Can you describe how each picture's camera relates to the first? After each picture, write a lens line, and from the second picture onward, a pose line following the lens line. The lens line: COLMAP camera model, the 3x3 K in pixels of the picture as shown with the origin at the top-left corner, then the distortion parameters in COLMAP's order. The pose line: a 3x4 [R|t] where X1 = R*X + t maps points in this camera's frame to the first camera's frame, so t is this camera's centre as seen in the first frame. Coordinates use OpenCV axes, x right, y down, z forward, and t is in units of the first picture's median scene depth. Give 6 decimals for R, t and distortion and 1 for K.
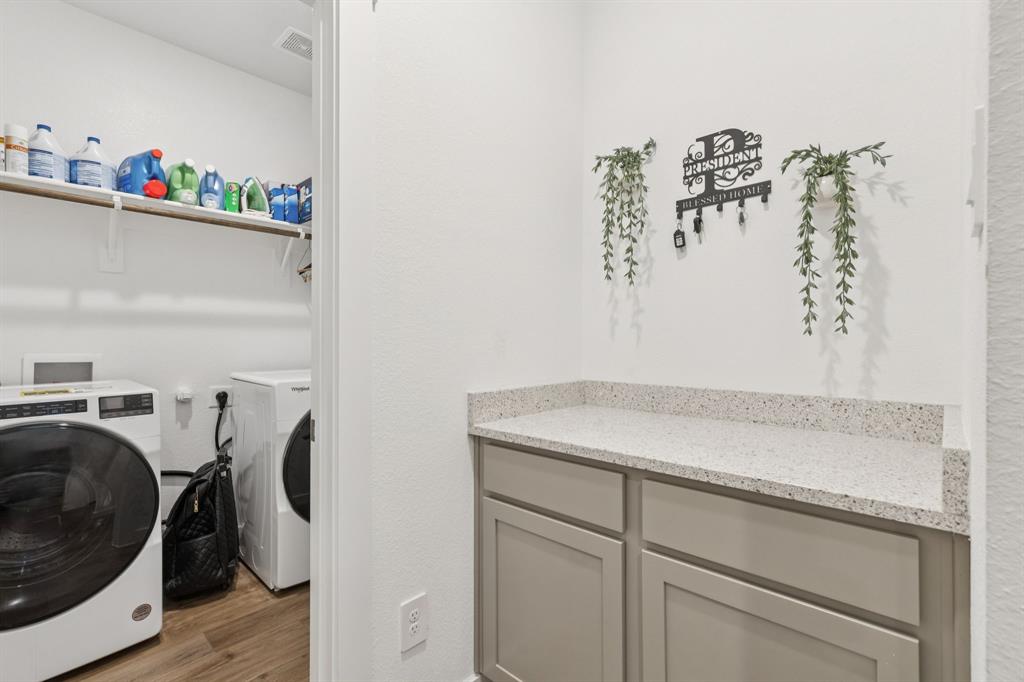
lens RADIAL K [[459.8, 0, 521.8], [0, 459.8, 337.6], [0, 0, 1]] dist [-0.000274, 0.001543]
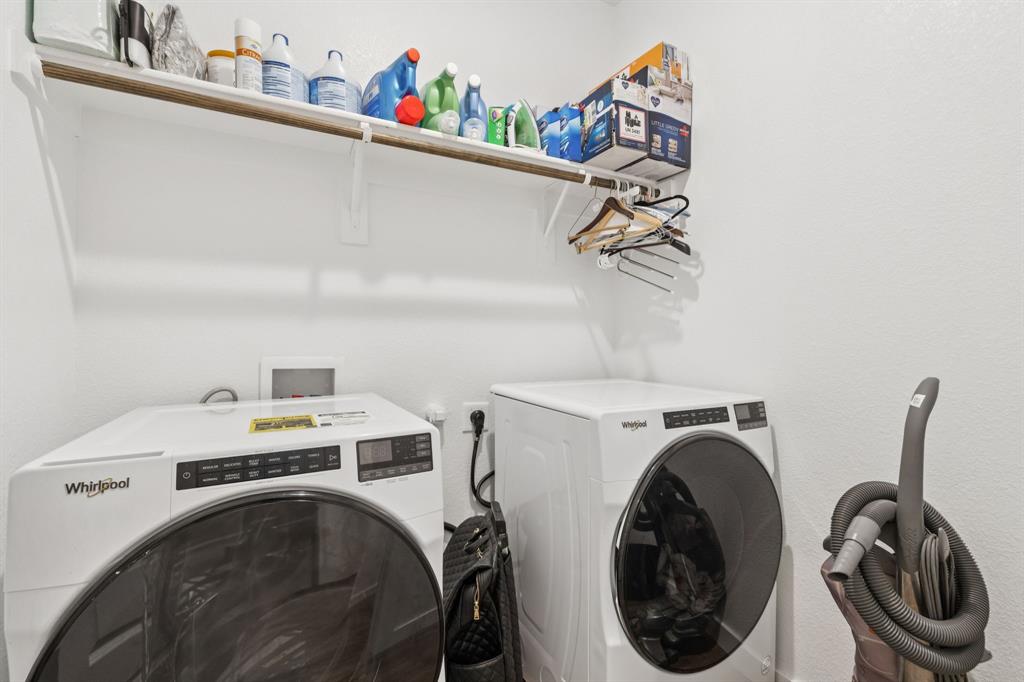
lens RADIAL K [[459.8, 0, 521.8], [0, 459.8, 337.6], [0, 0, 1]] dist [-0.000274, 0.001543]
pose [[0.945217, -0.003102, -0.326427, -0.422781], [0.004160, 0.999988, 0.002543, 0.003582], [0.326415, -0.003761, 0.945219, 0.417175]]
